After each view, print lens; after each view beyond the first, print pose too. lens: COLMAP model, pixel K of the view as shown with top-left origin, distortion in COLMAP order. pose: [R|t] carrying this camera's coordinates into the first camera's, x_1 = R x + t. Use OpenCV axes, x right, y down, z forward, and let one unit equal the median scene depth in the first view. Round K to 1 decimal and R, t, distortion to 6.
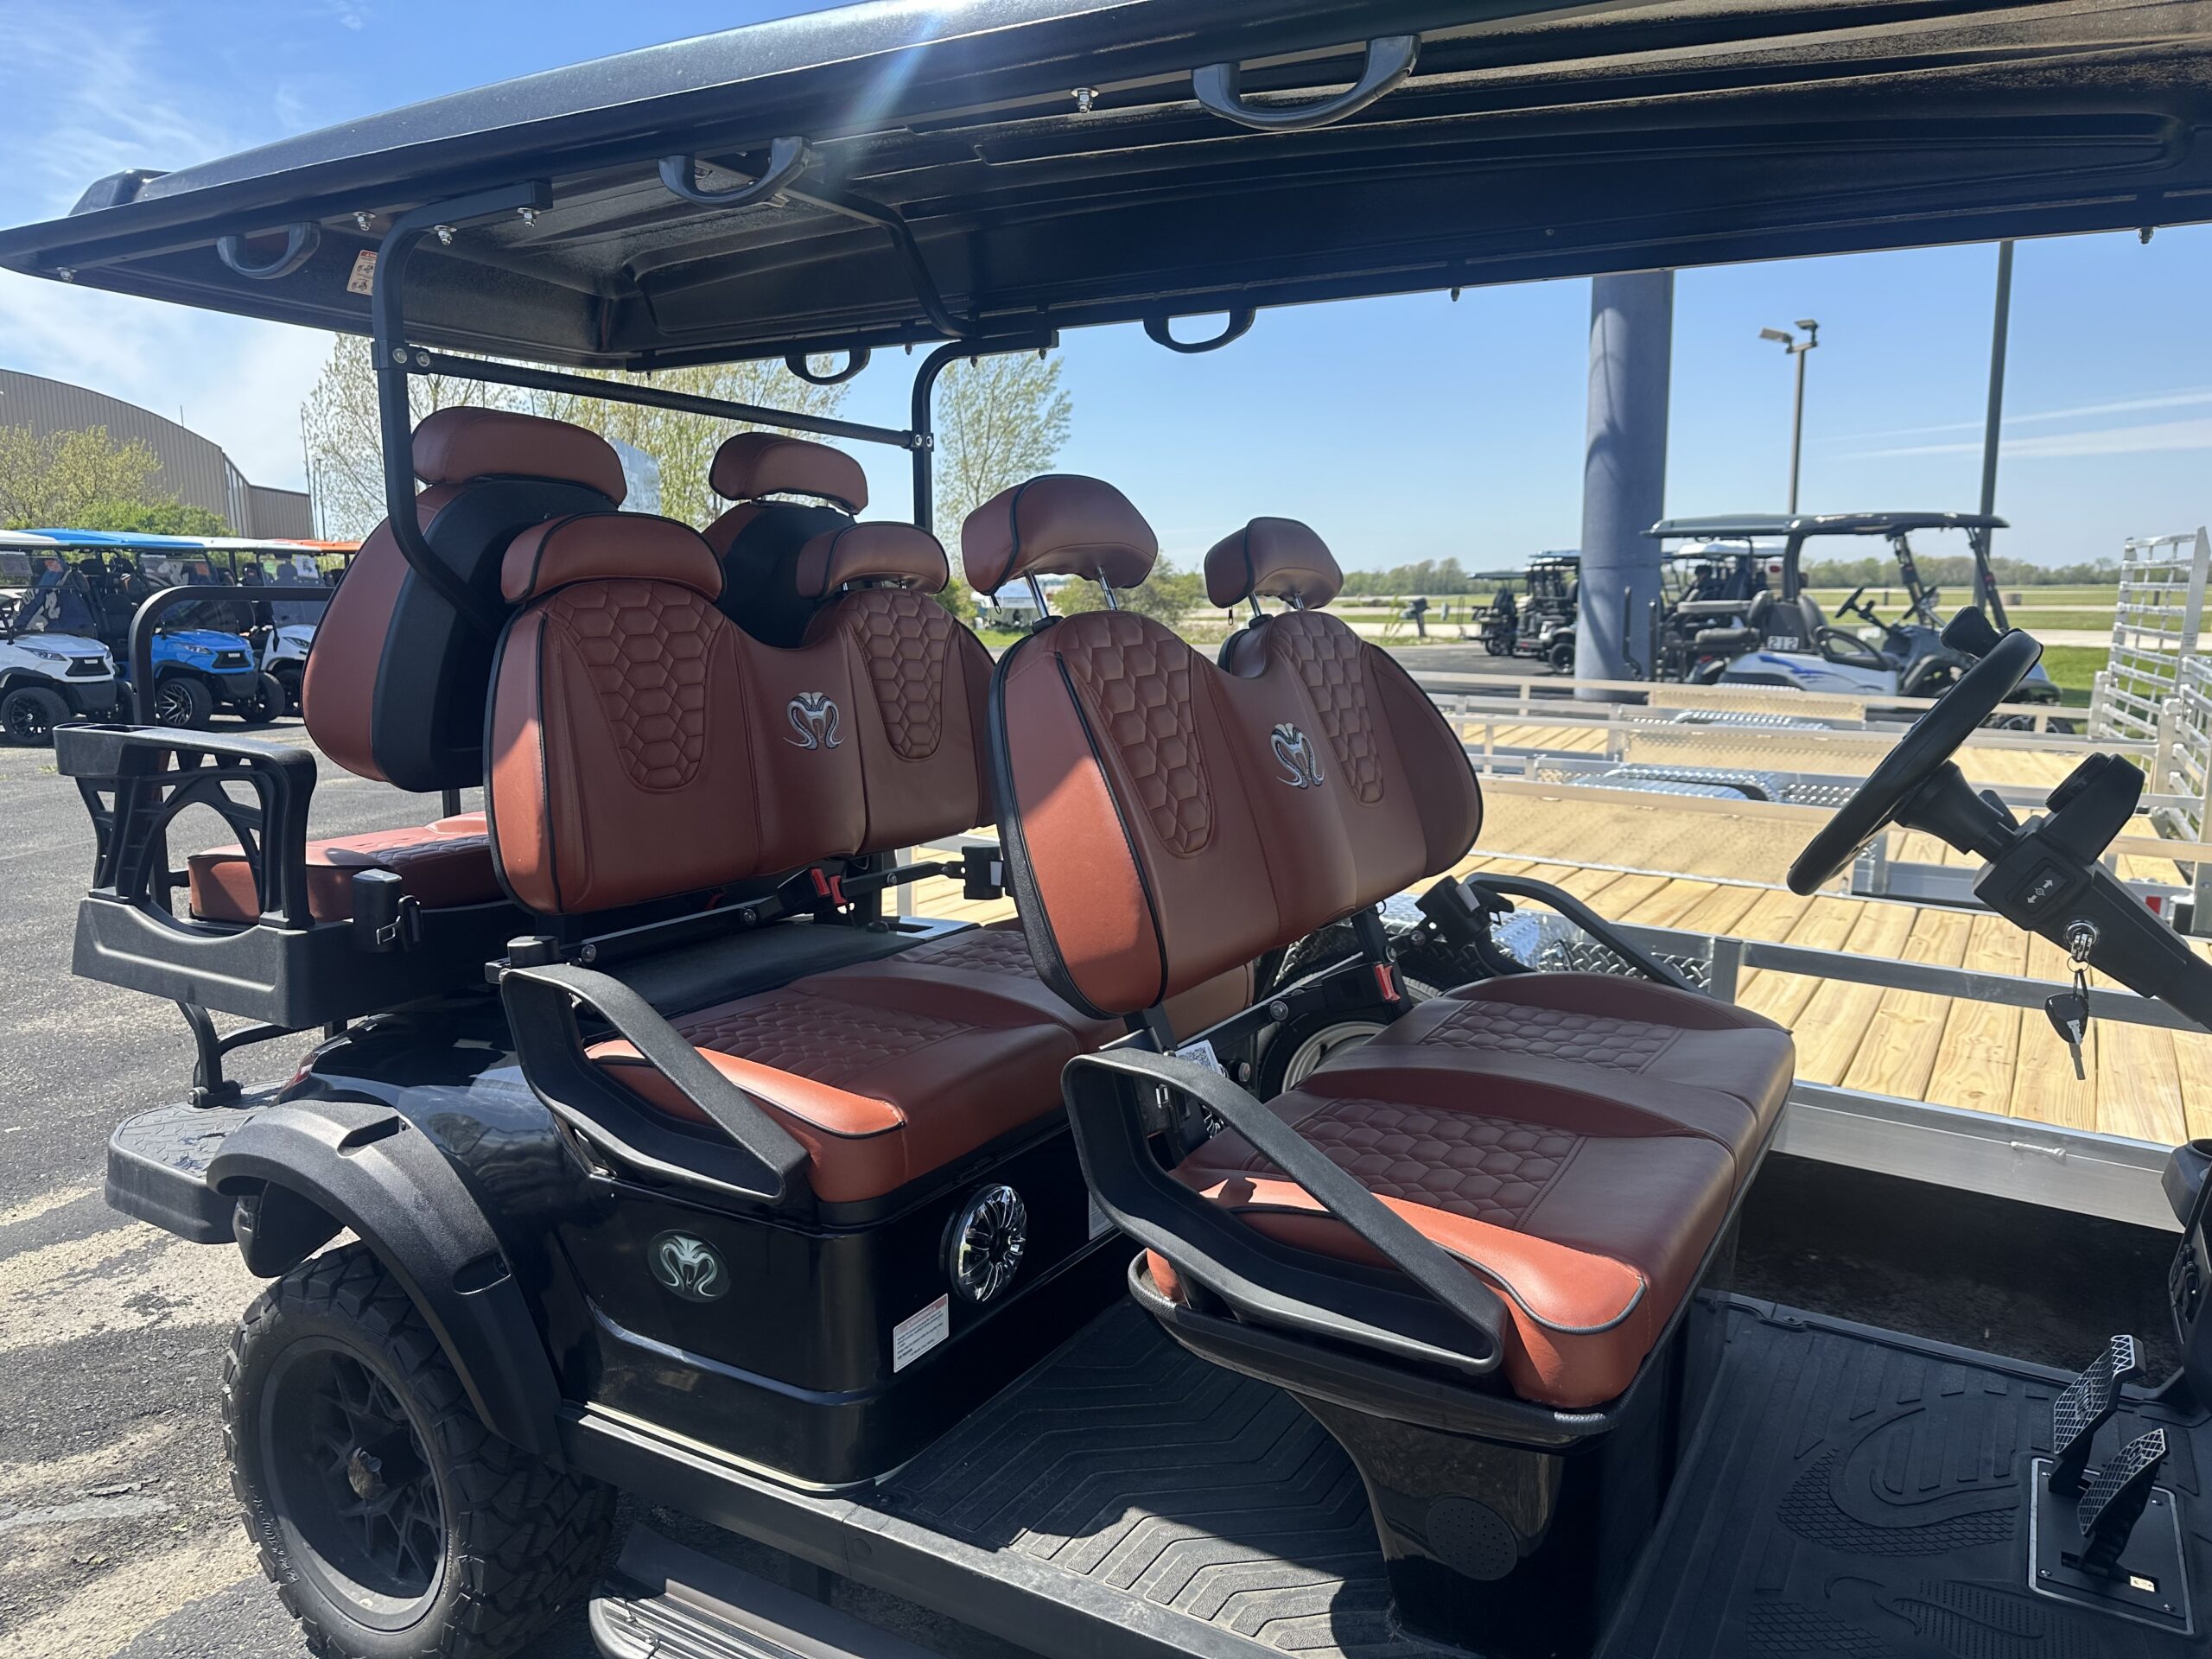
lens RADIAL K [[1612.6, 0, 1106.0], [0, 1612.6, 829.5], [0, 0, 1]] dist [-0.000578, -0.001089]
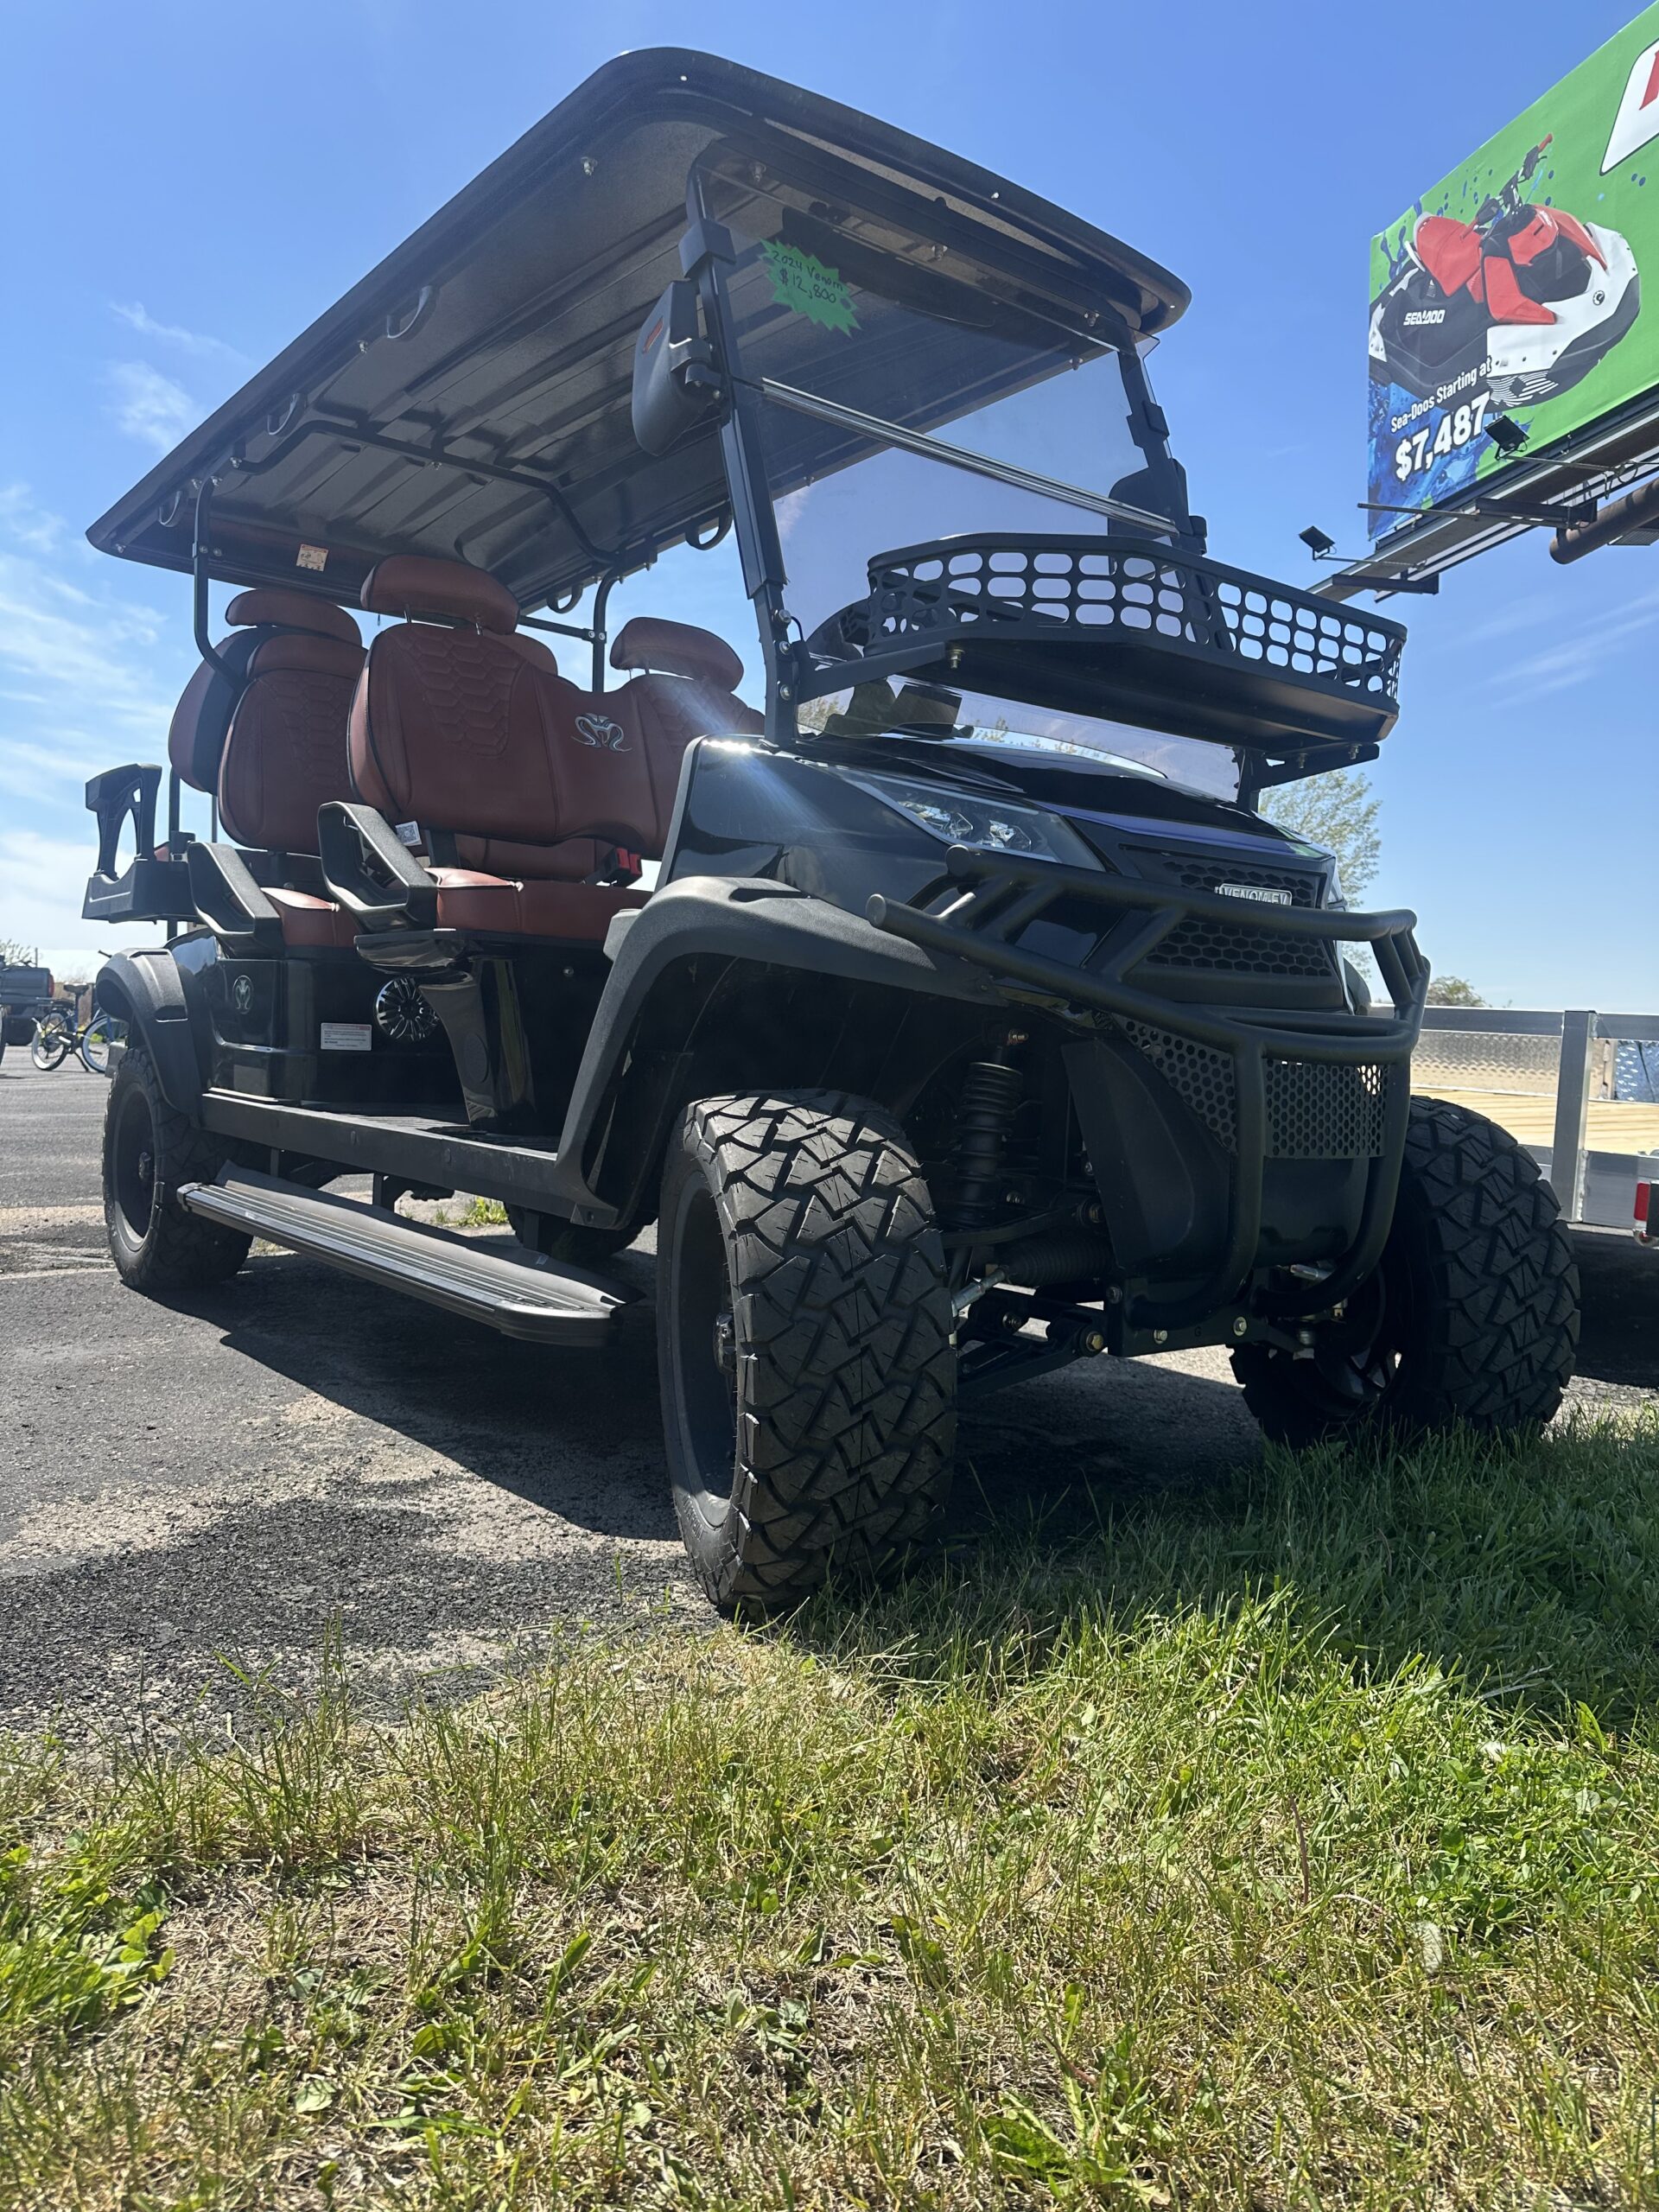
lens RADIAL K [[1612.6, 0, 829.5], [0, 1612.6, 1106.0], [0, 0, 1]] dist [-0.000578, -0.001089]
pose [[0.930381, 0.037555, -0.364667, 0.667360], [-0.076980, 0.992574, -0.094183, 0.330737], [0.358422, 0.115698, 0.926363, -0.290990]]
